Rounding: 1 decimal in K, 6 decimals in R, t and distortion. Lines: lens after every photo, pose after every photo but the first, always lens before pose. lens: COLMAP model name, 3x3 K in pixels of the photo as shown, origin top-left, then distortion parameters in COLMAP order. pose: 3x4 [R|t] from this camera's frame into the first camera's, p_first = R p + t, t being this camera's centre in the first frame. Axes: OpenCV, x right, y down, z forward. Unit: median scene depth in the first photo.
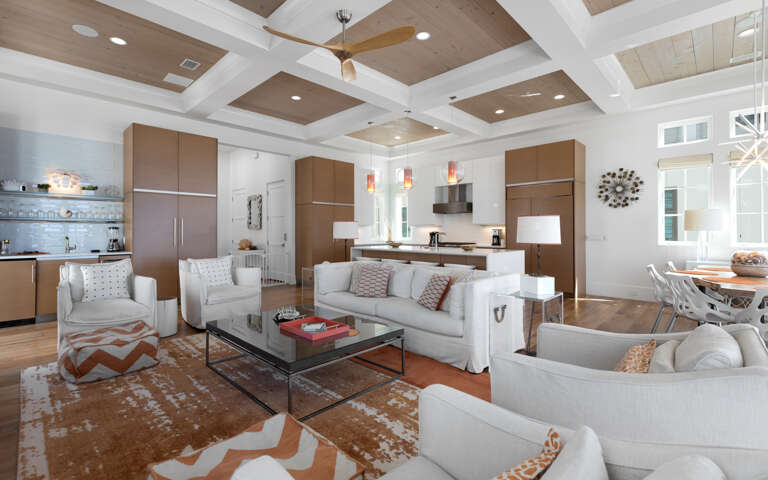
lens RADIAL K [[346.1, 0, 378.1], [0, 346.1, 226.6], [0, 0, 1]] dist [0.004523, 0.000510]
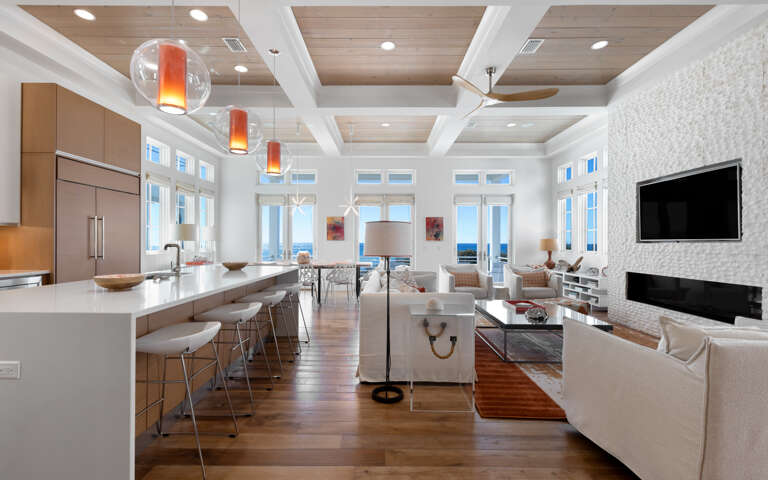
lens RADIAL K [[346.1, 0, 381.3], [0, 346.1, 241.0], [0, 0, 1]] dist [0.004523, 0.000510]
pose [[-0.698336, -0.000348, 0.715770, -0.388736], [-0.016536, 0.999741, -0.015647, 0.017094], [-0.715580, -0.022763, -0.698160, 1.166011]]
